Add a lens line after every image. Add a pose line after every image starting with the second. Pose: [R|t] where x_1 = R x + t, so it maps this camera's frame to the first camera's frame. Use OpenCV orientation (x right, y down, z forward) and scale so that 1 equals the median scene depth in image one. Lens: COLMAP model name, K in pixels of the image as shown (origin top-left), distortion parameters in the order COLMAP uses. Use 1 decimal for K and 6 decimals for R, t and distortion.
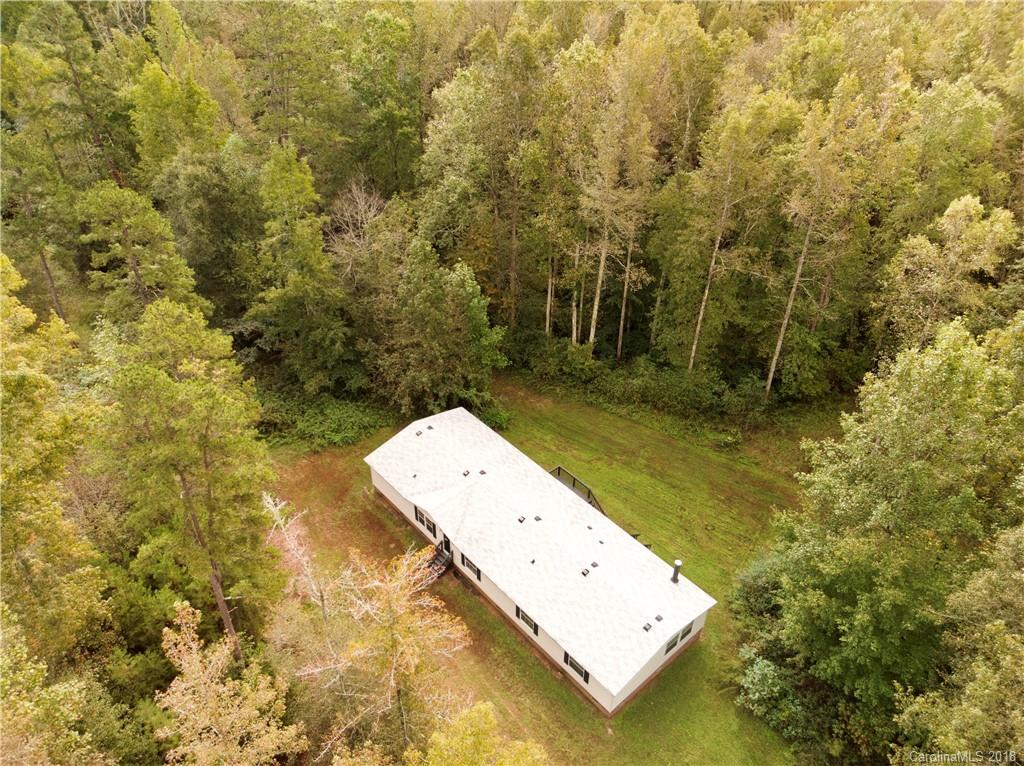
lens RADIAL K [[758.1, 0, 512.0], [0, 758.1, 383.0], [0, 0, 1]] dist [-0.003454, 0.031837]
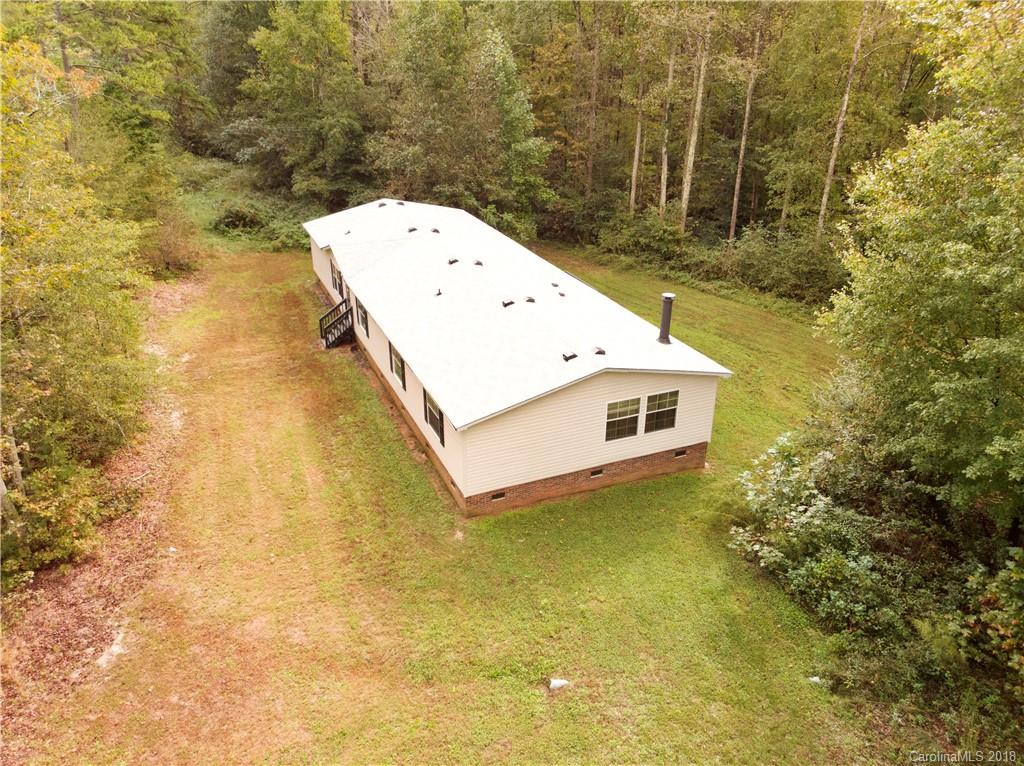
lens RADIAL K [[758.1, 0, 512.0], [0, 758.1, 383.0], [0, 0, 1]] dist [-0.003454, 0.031837]
pose [[0.950566, 0.129341, -0.282304, 0.203908], [-0.180139, 0.970201, -0.162050, 0.302533], [0.252932, 0.204893, 0.945539, 0.352060]]
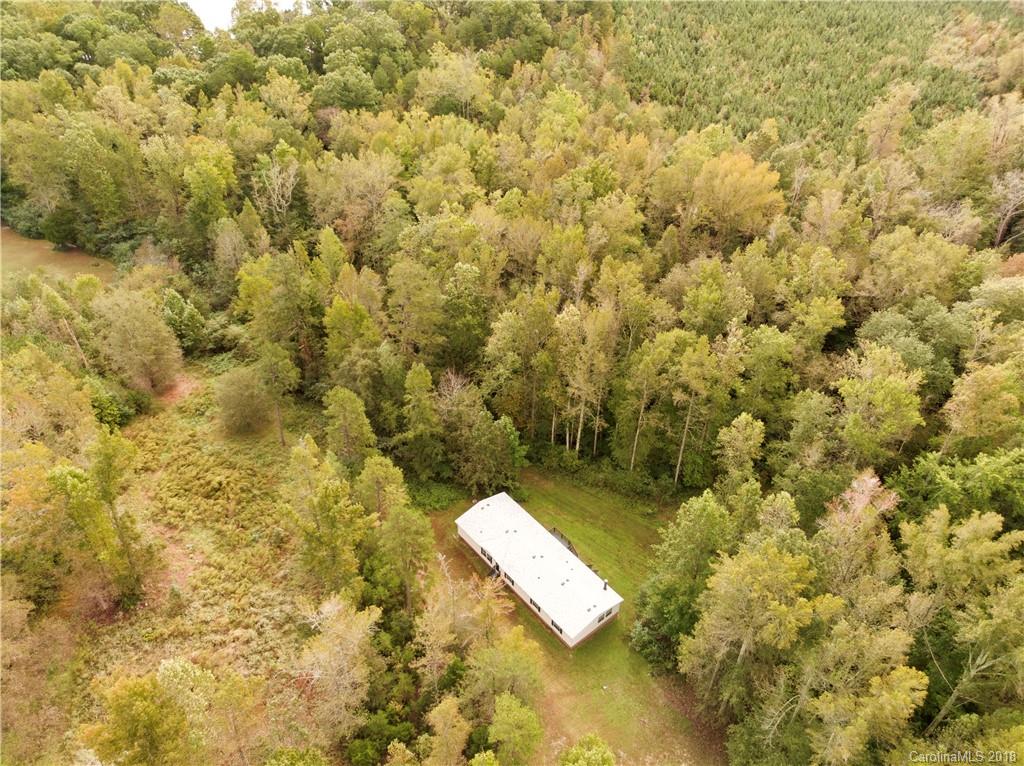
lens RADIAL K [[729.5, 0, 497.6], [0, 729.5, 387.2], [0, 0, 1]] dist [-0.003007, -0.000387]
pose [[0.998471, 0.020876, -0.051182, 0.004928], [-0.020743, 0.999780, 0.003128, -0.232378], [0.051236, -0.002062, 0.998684, -0.805179]]
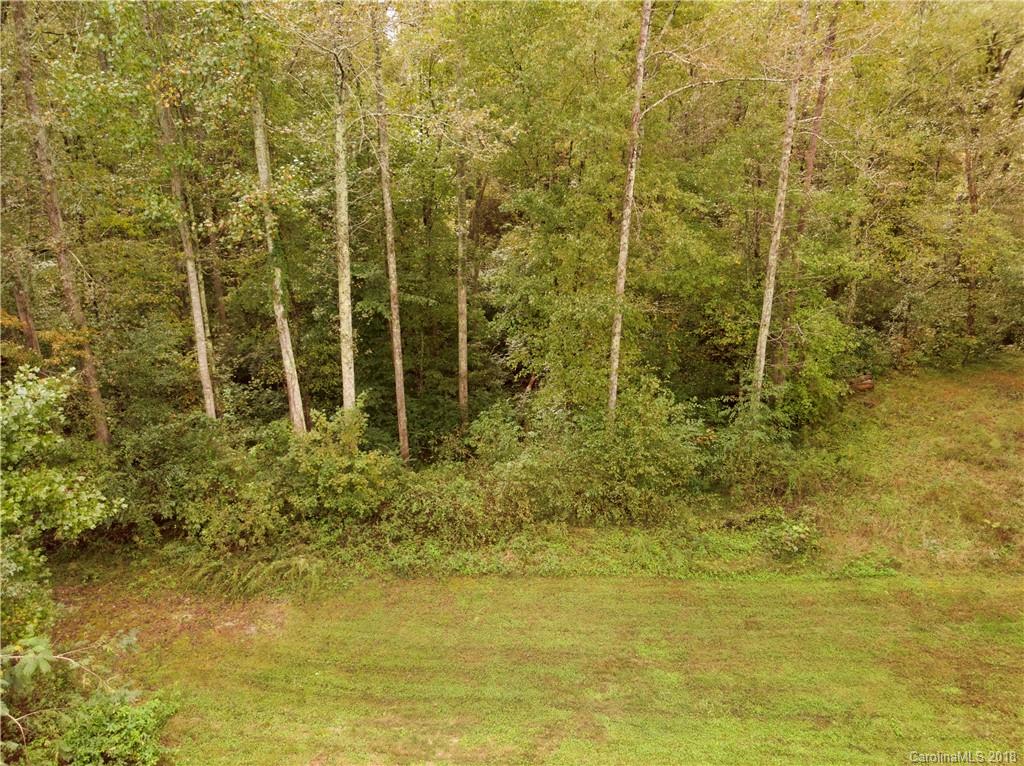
lens RADIAL K [[758.1, 0, 512.0], [0, 758.1, 383.0], [0, 0, 1]] dist [-0.003454, 0.031837]
pose [[0.844310, -0.202591, 0.496082, -0.009394], [0.326234, 0.928771, -0.175944, 0.027264], [-0.425102, 0.310390, 0.850262, 0.760450]]
